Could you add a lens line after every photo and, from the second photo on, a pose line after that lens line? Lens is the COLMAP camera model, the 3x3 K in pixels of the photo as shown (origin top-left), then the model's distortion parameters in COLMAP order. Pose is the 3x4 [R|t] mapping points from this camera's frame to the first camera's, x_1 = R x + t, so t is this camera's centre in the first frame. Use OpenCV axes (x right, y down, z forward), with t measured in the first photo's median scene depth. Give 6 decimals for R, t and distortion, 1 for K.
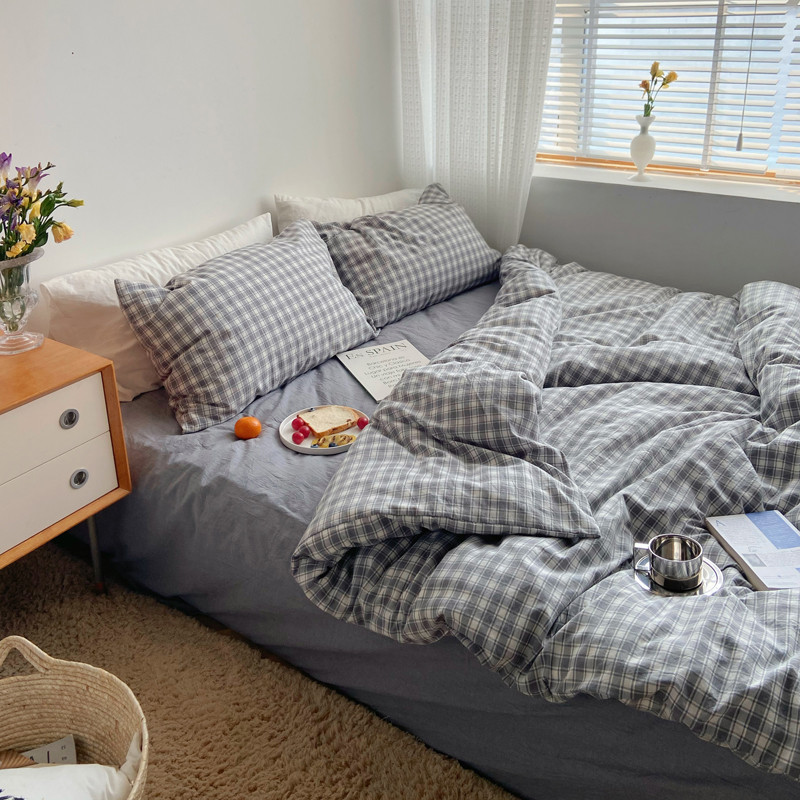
lens RADIAL K [[827.6, 0, 392.5], [0, 827.6, 280.0], [0, 0, 1]] dist [0.070040, 0.000000]
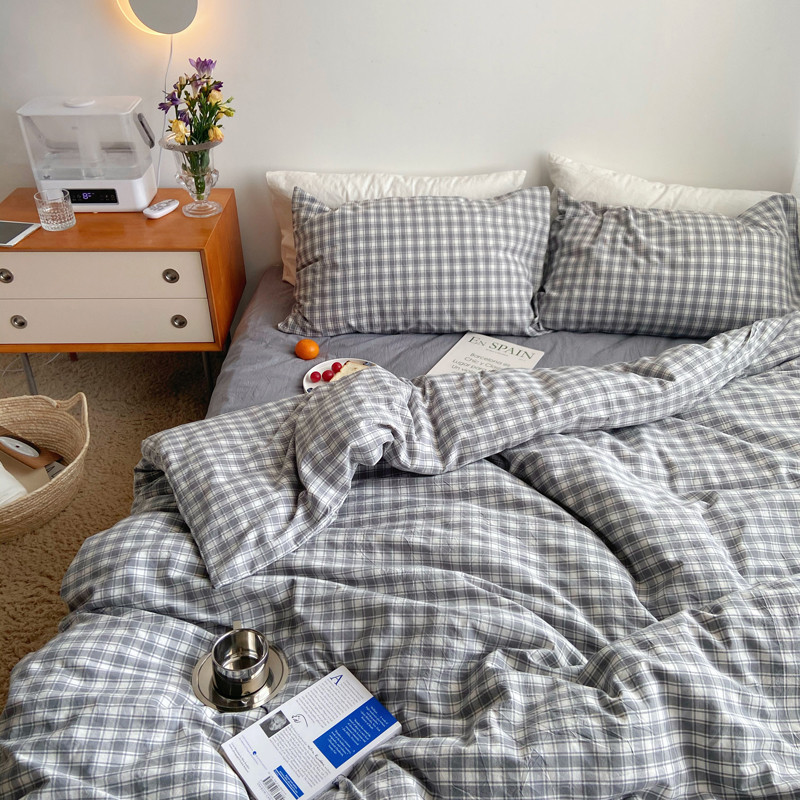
lens RADIAL K [[778.4, 0, 408.0], [0, 778.4, 351.9], [0, 0, 1]] dist [0.066606, 0.000000]
pose [[0.579299, 0.446042, -0.682246, 0.607887], [-0.275666, 0.894882, 0.350991, -0.220688], [0.767086, -0.015257, 0.641362, 0.411836]]
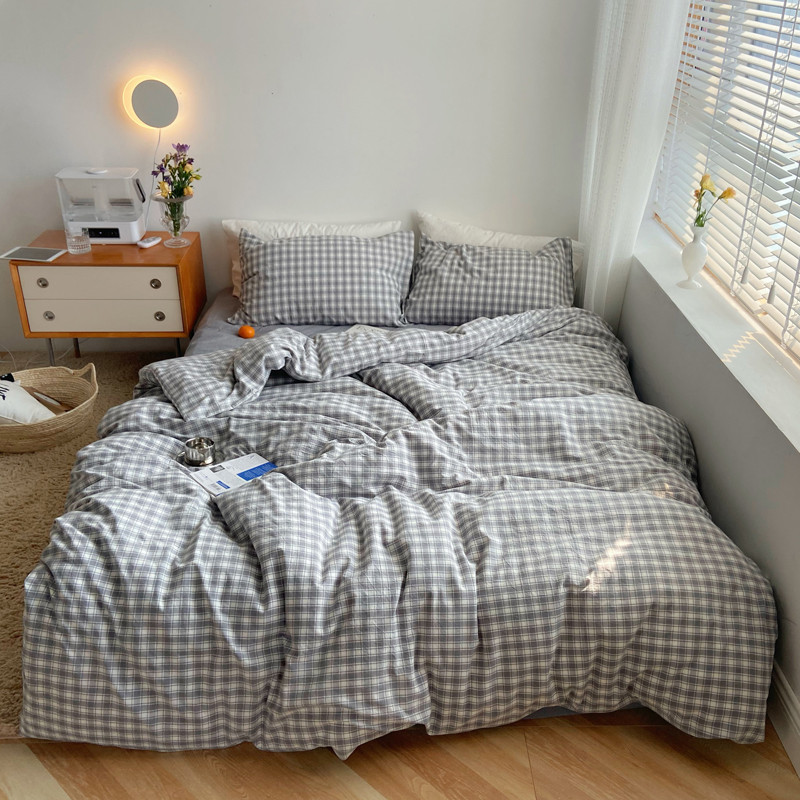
lens RADIAL K [[827.6, 0, 418.6], [0, 827.6, 380.0], [0, 0, 1]] dist [0.070040, 0.000000]
pose [[0.610360, 0.379906, -0.695077, 1.207252], [-0.288741, 0.923817, 0.251379, -0.248884], [0.737624, 0.047266, 0.673556, 0.120631]]
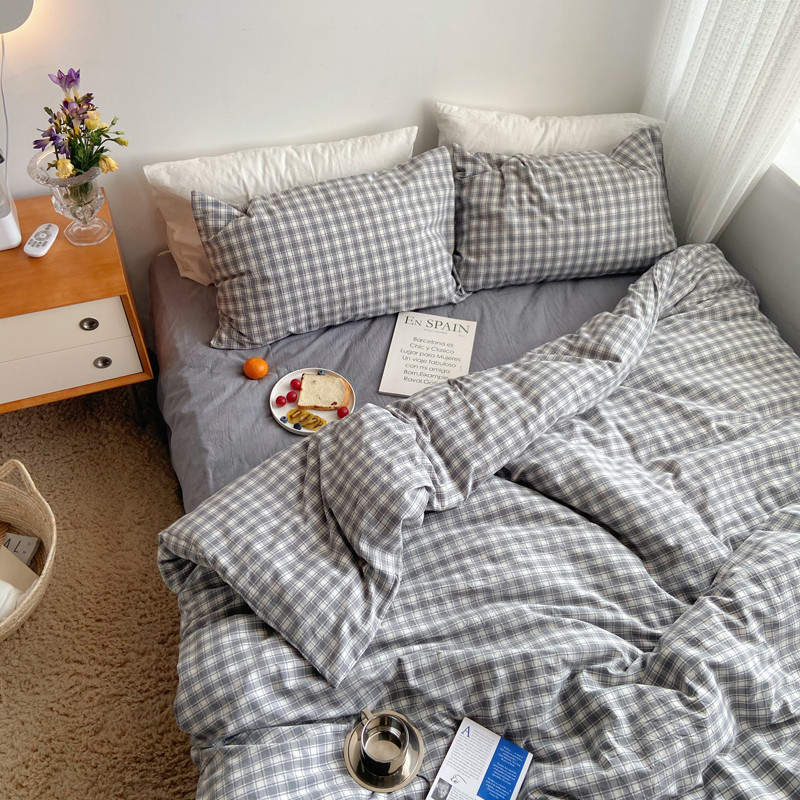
lens RADIAL K [[778.4, 0, 406.6], [0, 778.4, 365.7], [0, 0, 1]] dist [0.066606, 0.000000]
pose [[0.823214, 0.464819, -0.325980, 0.322139], [-0.248613, 0.811343, 0.529069, -0.415582], [0.510403, -0.354494, 0.783469, 0.273134]]
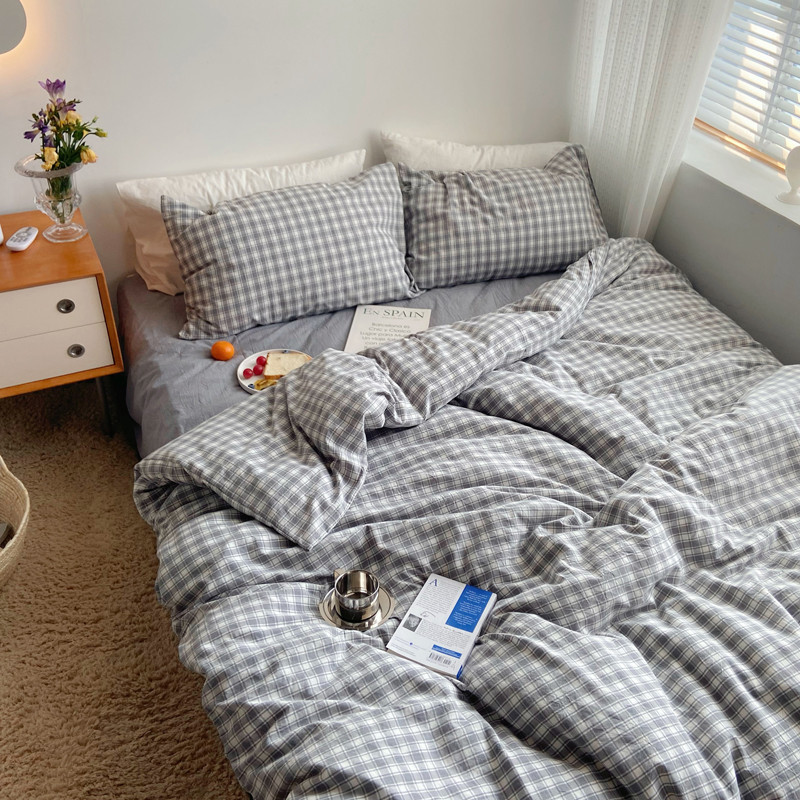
lens RADIAL K [[879.5, 0, 412.7], [0, 879.5, 367.2], [0, 0, 1]] dist [0.077989, 0.000000]
pose [[0.861920, 0.322346, -0.391391, 0.535353], [-0.204123, 0.927186, 0.314103, -0.239253], [0.464142, -0.190839, 0.864958, 0.037980]]
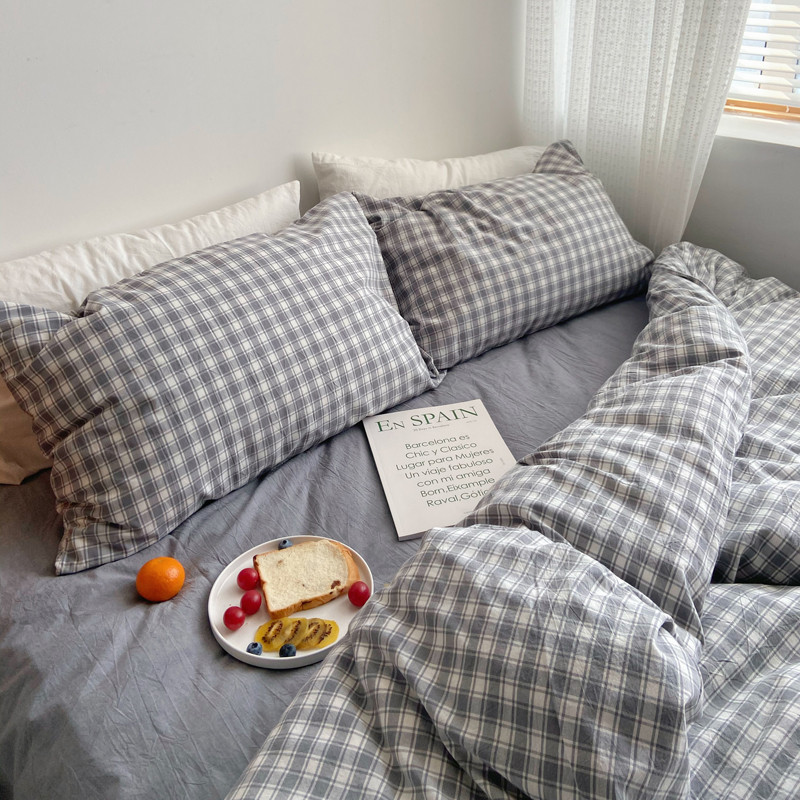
lens RADIAL K [[796.0, 0, 405.4], [0, 796.0, 273.9], [0, 0, 1]] dist [0.063710, 0.000000]
pose [[0.981624, 0.072633, -0.176464, 0.072481], [-0.057652, 0.994398, 0.088590, -0.087365], [0.181910, -0.076788, 0.980312, 0.482927]]
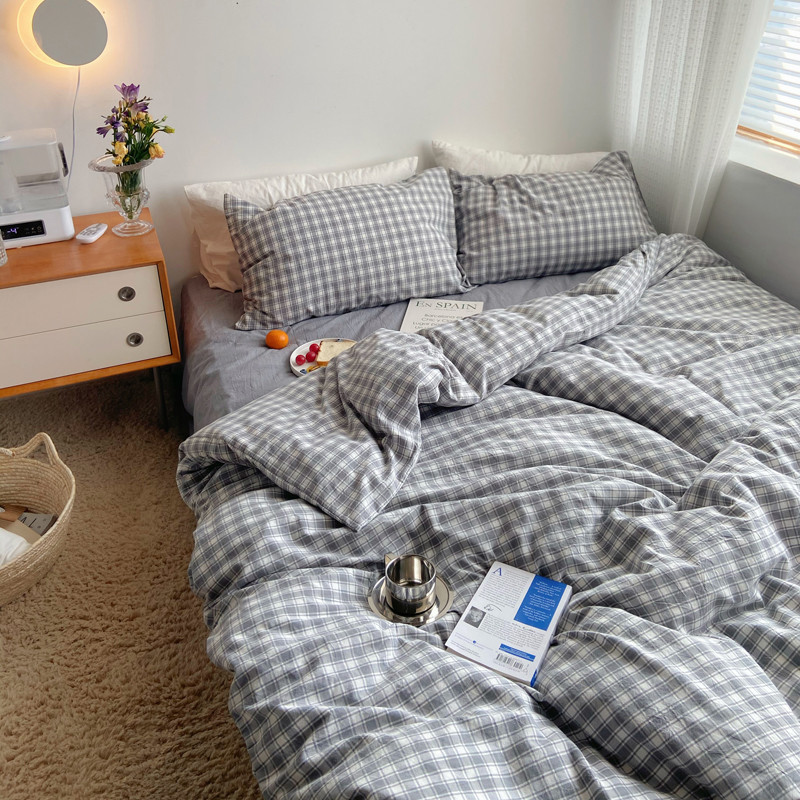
lens RADIAL K [[778.4, 0, 403.1], [0, 778.4, 278.3], [0, 0, 1]] dist [0.066606, 0.000000]
pose [[0.831635, 0.242430, -0.499611, 0.492204], [-0.181882, 0.968963, 0.167422, -0.120759], [0.524693, -0.048364, 0.849917, 0.148570]]
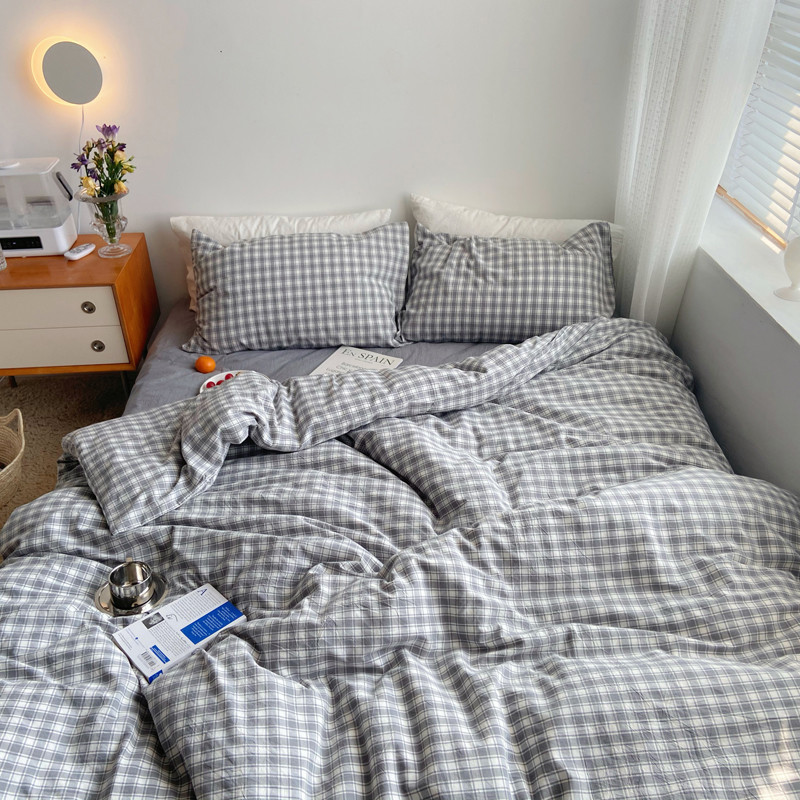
lens RADIAL K [[778.4, 0, 376.9], [0, 778.4, 385.2], [0, 0, 1]] dist [0.066606, 0.000000]
pose [[0.604332, 0.418227, -0.678136, 0.838536], [-0.244756, 0.907443, 0.341529, -0.282842], [0.758207, -0.040419, 0.650760, 0.371873]]
